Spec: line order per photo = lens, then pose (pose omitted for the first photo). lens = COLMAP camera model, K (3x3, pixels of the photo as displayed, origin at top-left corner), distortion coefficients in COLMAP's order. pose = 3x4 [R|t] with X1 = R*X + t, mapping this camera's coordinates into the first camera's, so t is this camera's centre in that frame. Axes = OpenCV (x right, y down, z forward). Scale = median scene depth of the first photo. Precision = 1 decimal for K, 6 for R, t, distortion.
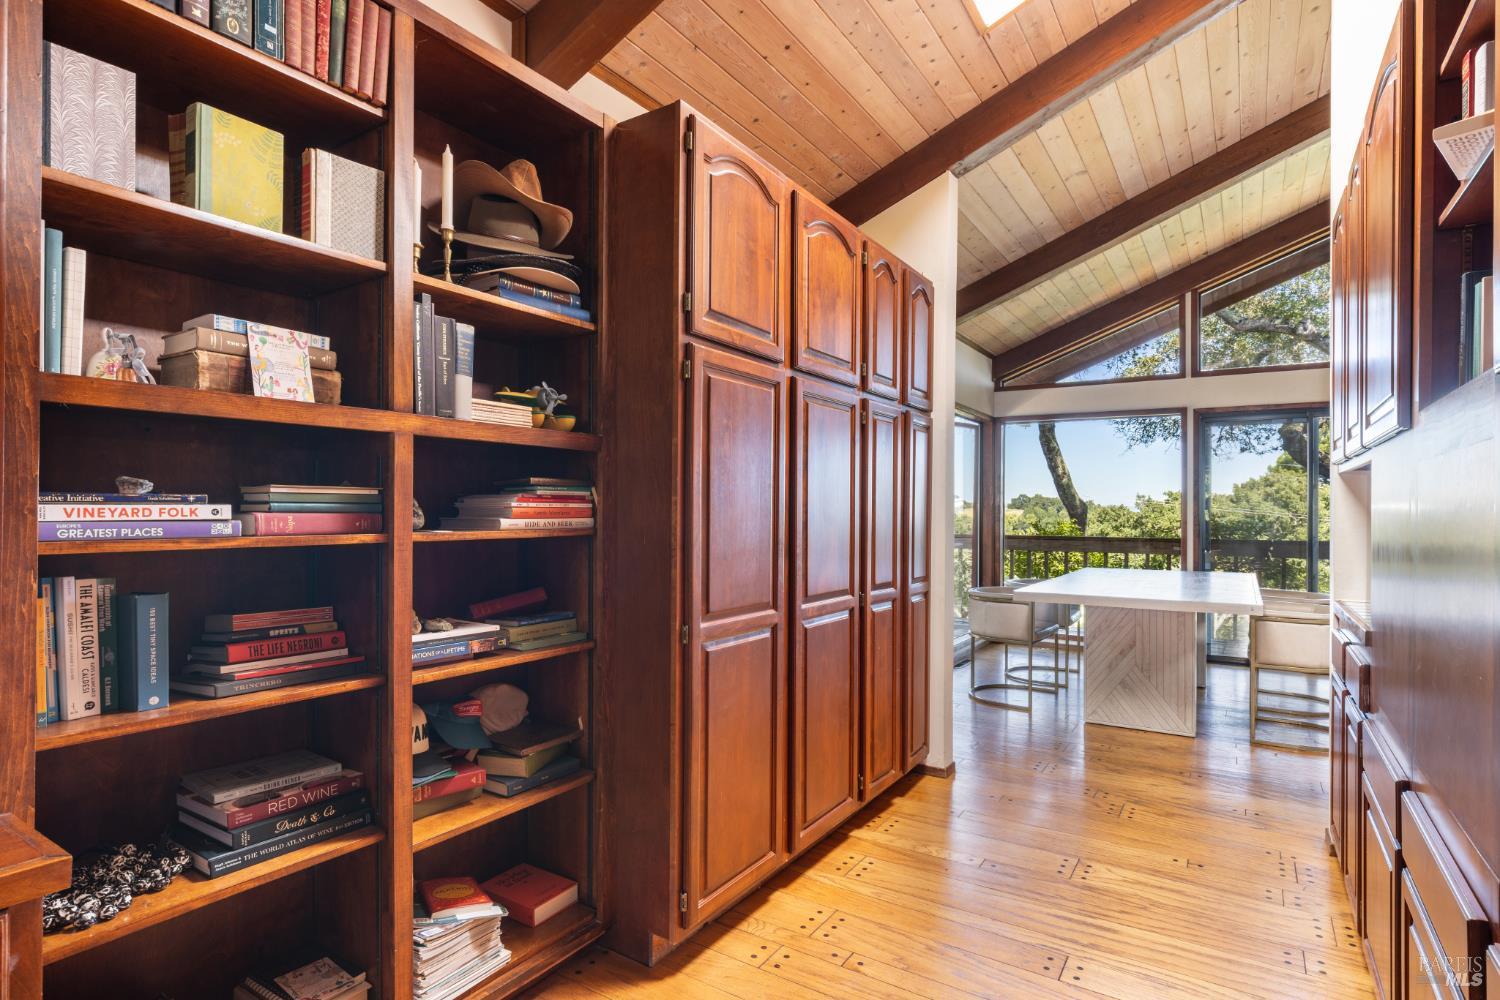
lens RADIAL K [[758.3, 0, 759.3], [0, 758.3, 504.6], [0, 0, 1]] dist [0.006004, 0.000110]
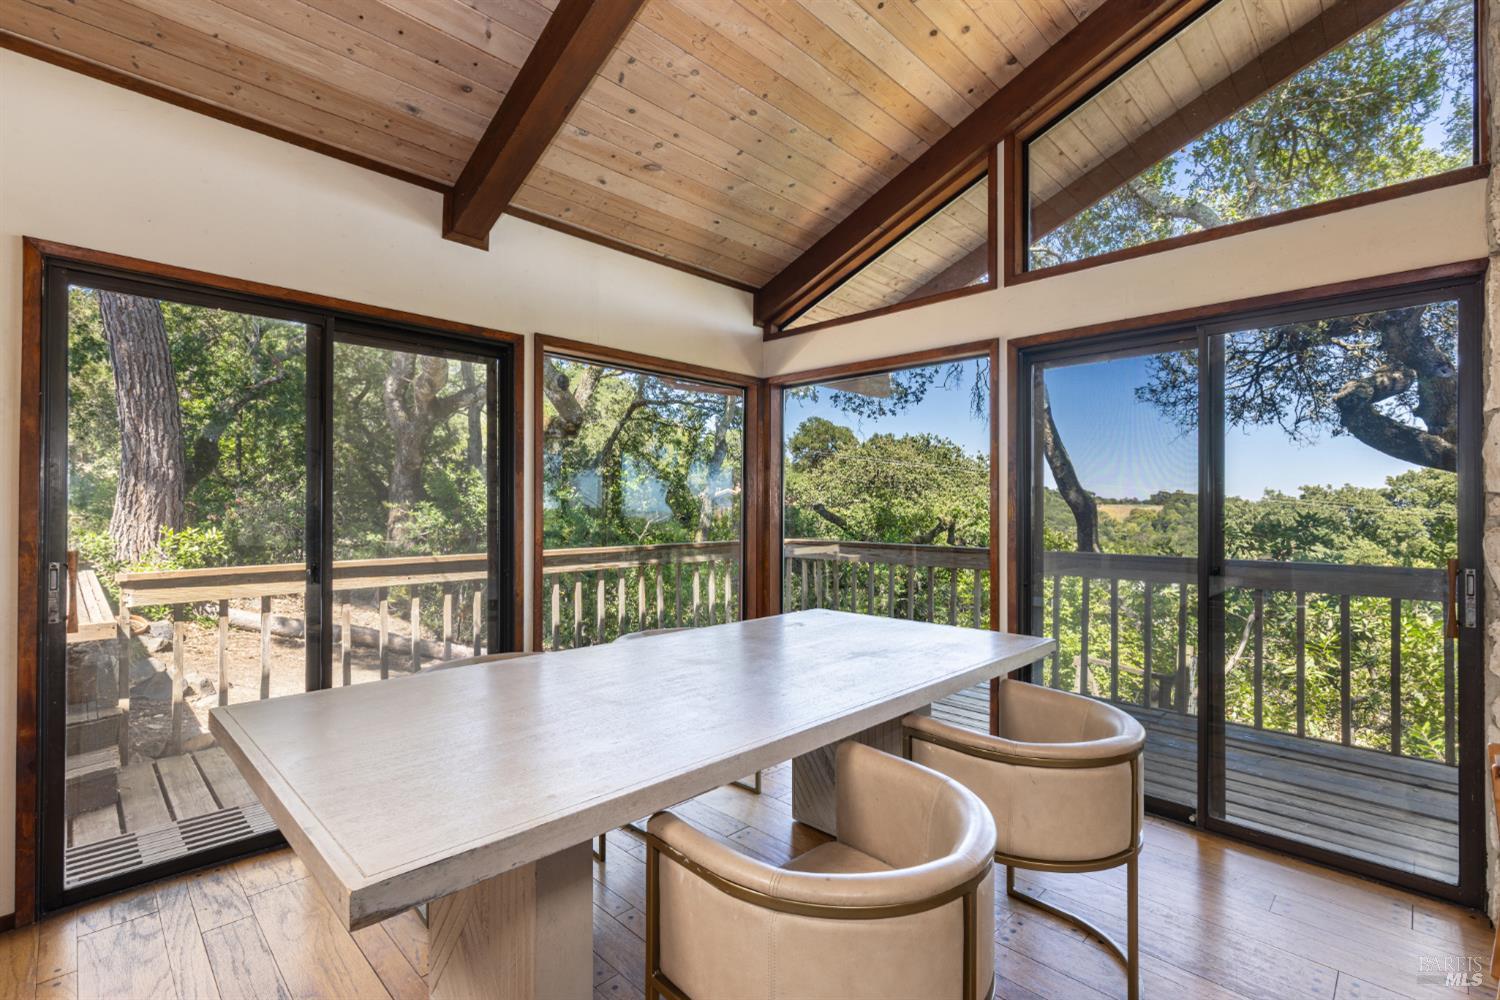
lens RADIAL K [[678.1, 0, 770.5], [0, 678.1, 504.9], [0, 0, 1]] dist [0.008718, -0.001367]
pose [[0.981567, -0.004528, -0.191063, 0.571007], [0.005233, 0.999981, 0.003188, -0.001494], [0.191045, -0.004129, 0.981573, 0.516214]]
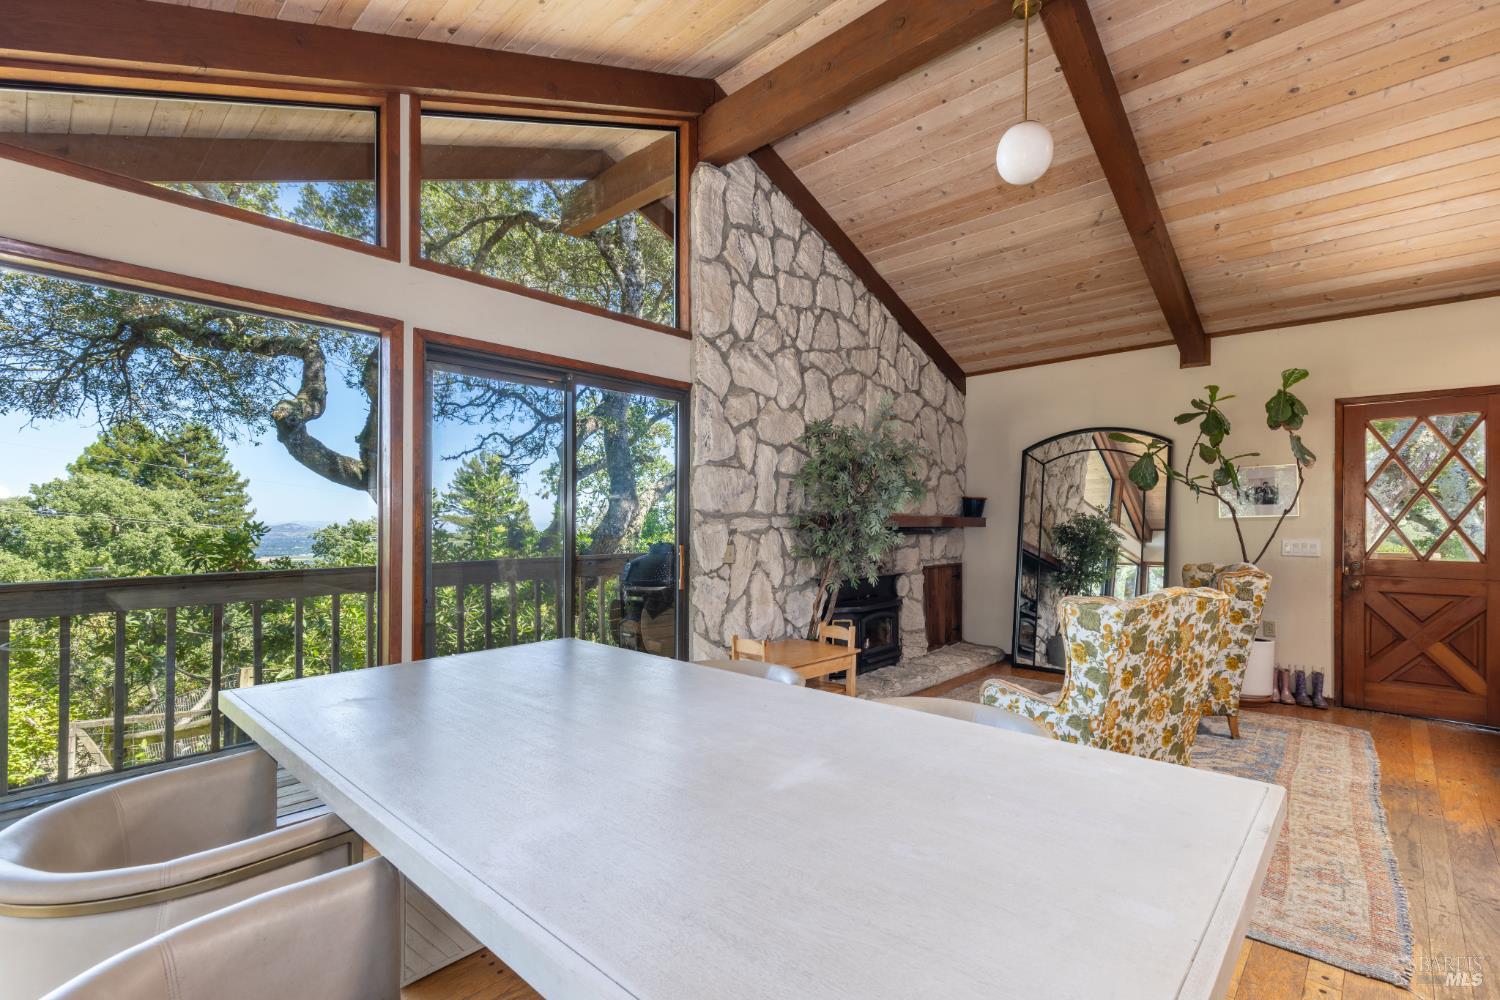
lens RADIAL K [[678.1, 0, 755.2], [0, 678.1, 519.3], [0, 0, 1]] dist [0.008718, -0.001367]
pose [[0.174329, -0.005904, 0.984670, 0.177216], [-0.008439, 0.999936, 0.007490, -0.000558], [-0.984651, -0.009616, 0.174268, 0.796495]]
